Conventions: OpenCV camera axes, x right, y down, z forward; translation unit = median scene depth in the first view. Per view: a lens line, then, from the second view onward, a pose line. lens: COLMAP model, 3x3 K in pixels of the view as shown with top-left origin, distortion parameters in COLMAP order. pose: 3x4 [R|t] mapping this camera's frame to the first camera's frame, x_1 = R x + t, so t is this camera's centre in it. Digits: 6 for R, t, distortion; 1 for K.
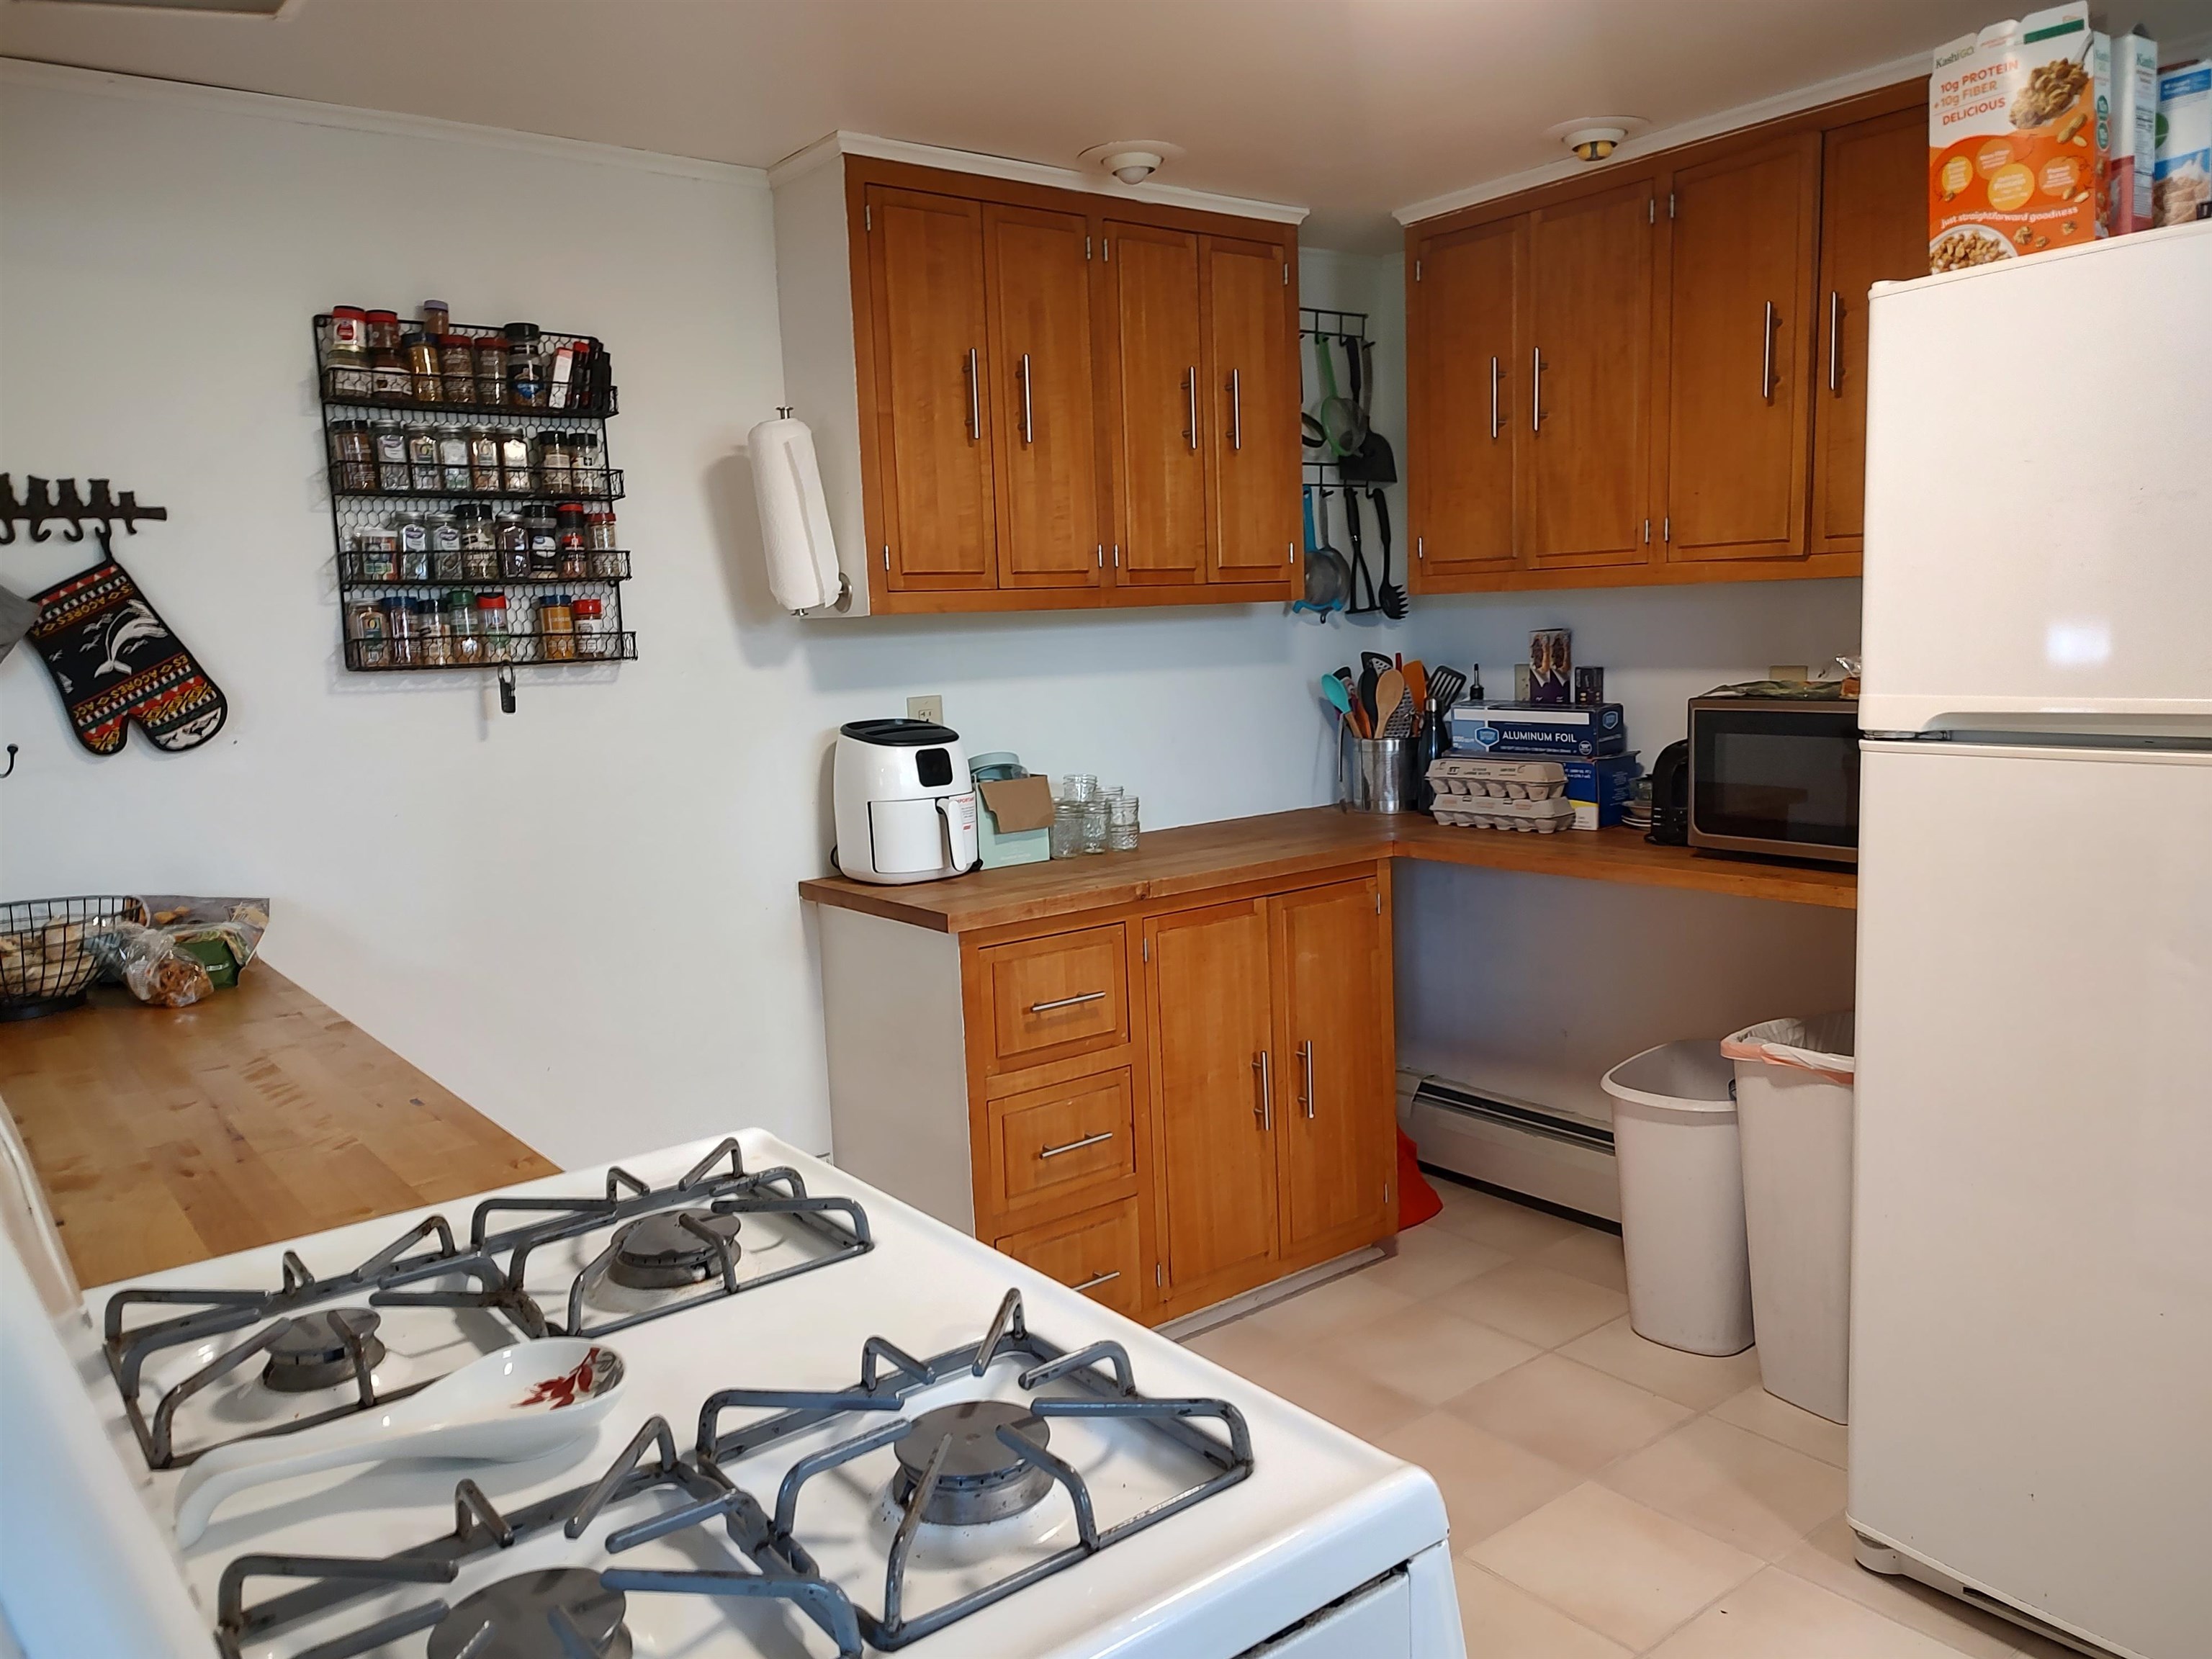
lens RADIAL K [[1590.1, 0, 1109.1], [0, 1590.1, 824.2], [0, 0, 1]] dist [0.023088, -0.035588]
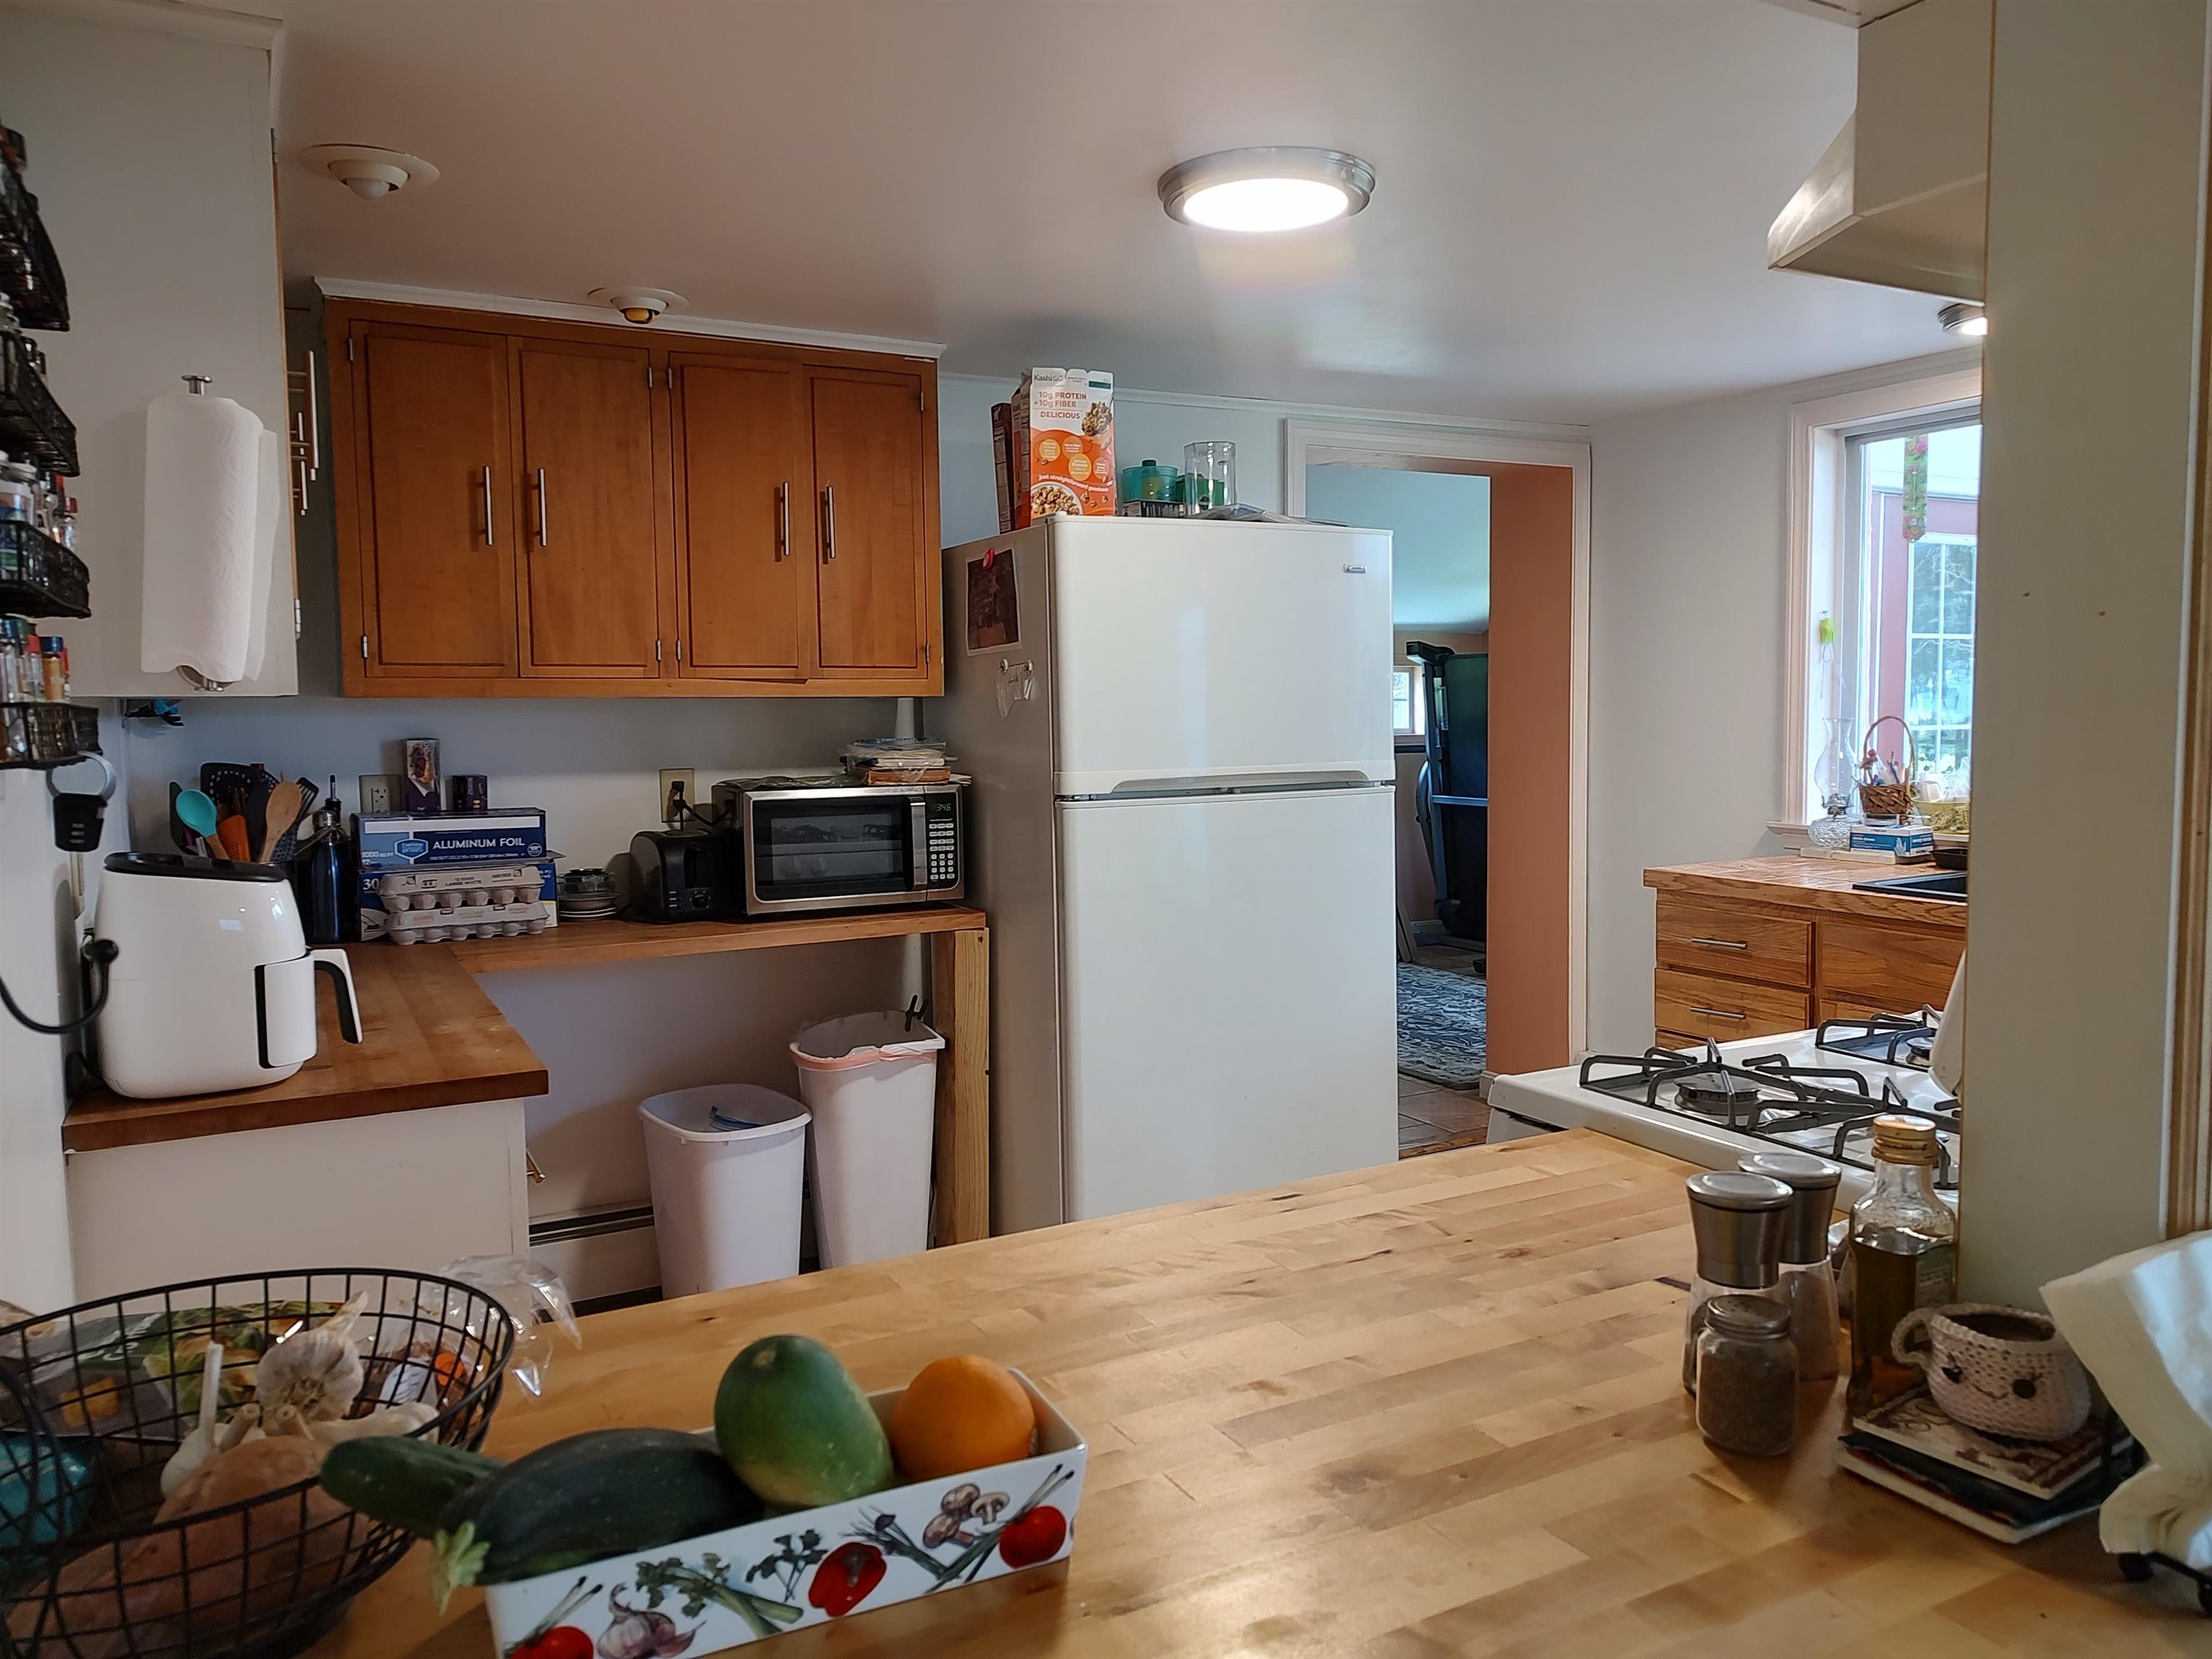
lens RADIAL K [[1590.1, 0, 1103.6], [0, 1590.1, 827.1], [0, 0, 1]] dist [0.023088, -0.035588]
pose [[0.173798, -0.039581, 0.983986, -0.665293], [0.128938, 0.991505, 0.017110, -0.032432], [-0.976304, 0.123899, 0.177425, 0.448897]]
